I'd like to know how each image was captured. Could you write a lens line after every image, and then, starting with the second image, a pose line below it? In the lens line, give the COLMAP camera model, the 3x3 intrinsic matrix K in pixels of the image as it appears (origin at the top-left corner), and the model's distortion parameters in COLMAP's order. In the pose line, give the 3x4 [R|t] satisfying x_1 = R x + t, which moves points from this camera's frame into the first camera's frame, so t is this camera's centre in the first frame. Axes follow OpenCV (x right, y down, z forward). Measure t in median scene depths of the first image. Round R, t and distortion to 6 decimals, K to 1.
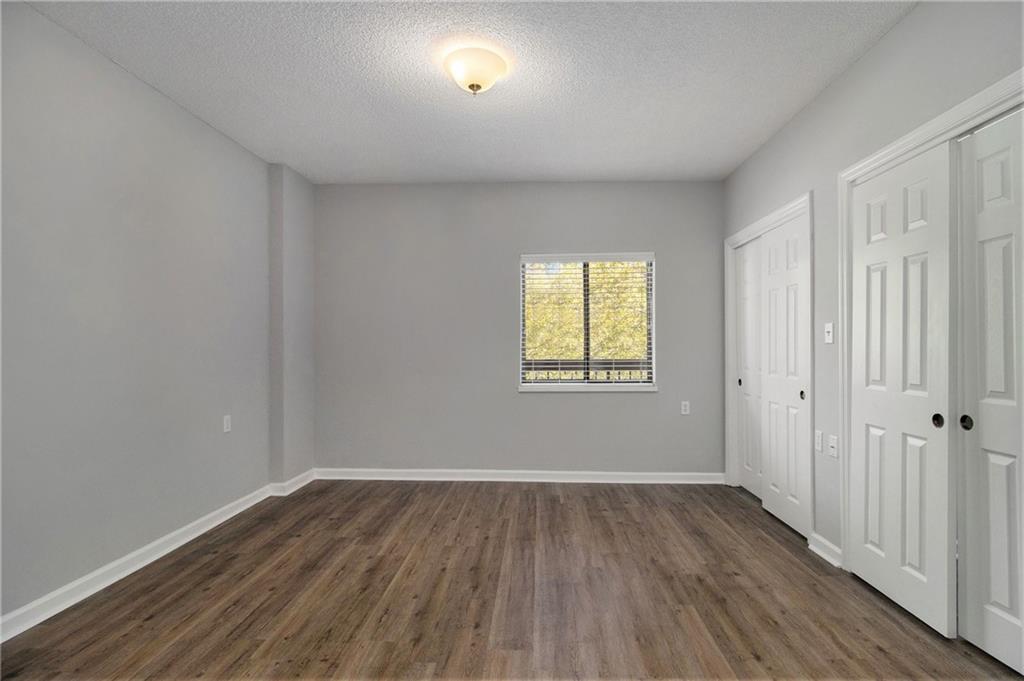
lens RADIAL K [[484.4, 0, 518.5], [0, 484.4, 340.5], [0, 0, 1]] dist [0.001315, -0.018904]
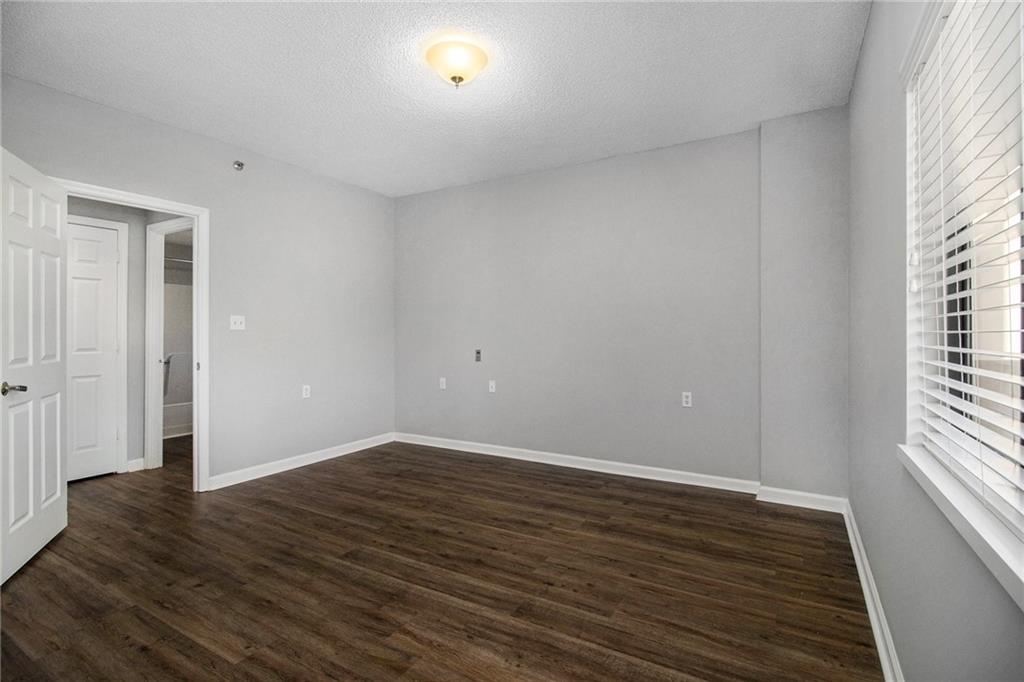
lens RADIAL K [[484.4, 0, 518.5], [0, 484.4, 341.0], [0, 0, 1]] dist [0.001315, -0.018904]
pose [[-0.463067, 0.021482, -0.886063, 0.694616], [0.011236, 0.999768, 0.018367, 0.024843], [0.886252, -0.001450, -0.463201, 1.494451]]
